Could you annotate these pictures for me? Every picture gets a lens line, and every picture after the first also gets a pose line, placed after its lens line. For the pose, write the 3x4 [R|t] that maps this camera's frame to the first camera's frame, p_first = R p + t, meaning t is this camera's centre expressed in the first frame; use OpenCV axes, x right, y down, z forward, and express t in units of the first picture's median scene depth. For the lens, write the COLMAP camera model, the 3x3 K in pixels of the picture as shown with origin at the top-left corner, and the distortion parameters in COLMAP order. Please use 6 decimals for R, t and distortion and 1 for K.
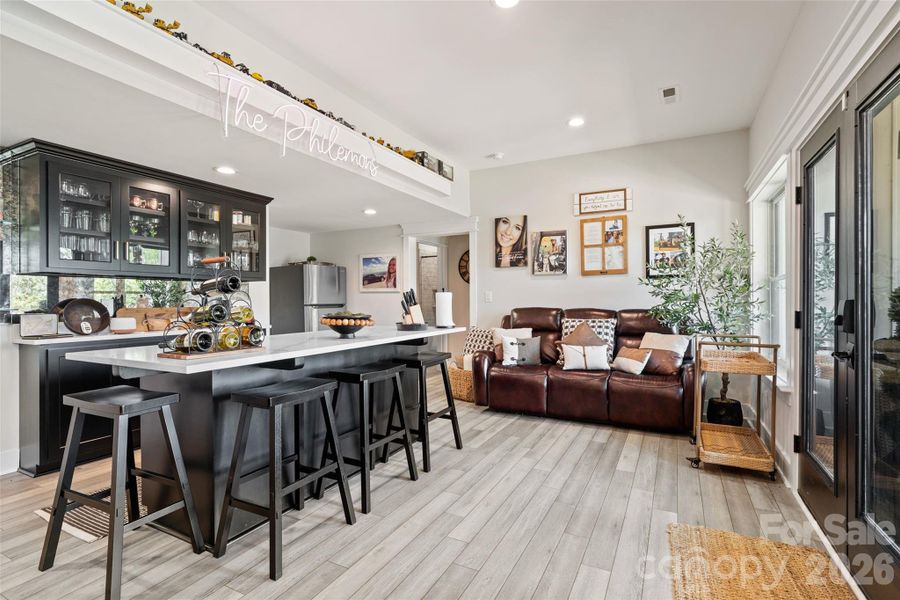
lens RADIAL K [[430.6, 0, 449.5], [0, 430.6, 299.9], [0, 0, 1]] dist [0.000512, -0.001076]
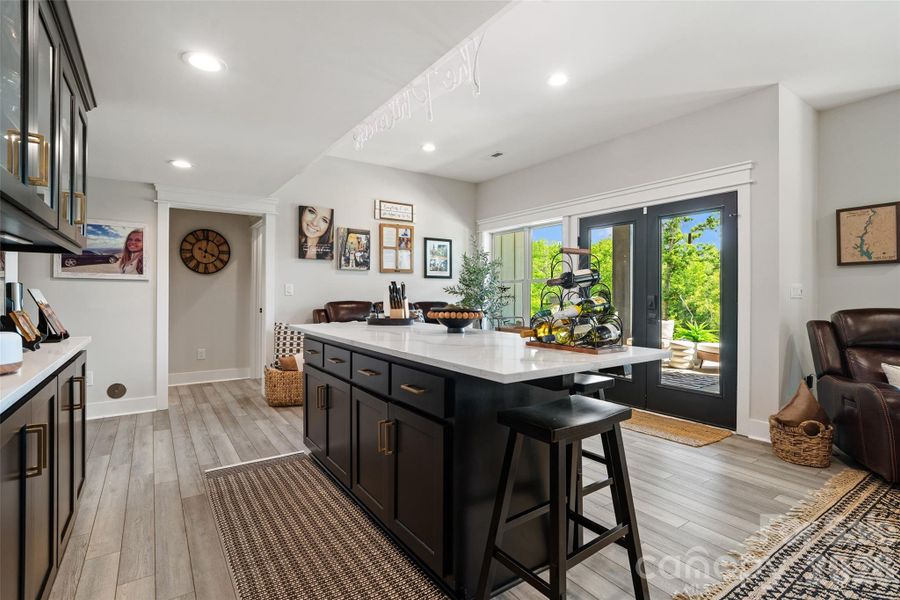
lens RADIAL K [[430.6, 0, 447.6], [0, 430.6, 297.6], [0, 0, 1]] dist [0.000512, -0.001076]
pose [[0.478015, 0.000290, 0.878351, -0.593220], [-0.006046, 0.999977, 0.002961, 0.005076], [-0.878331, -0.006725, 0.478006, 0.292977]]
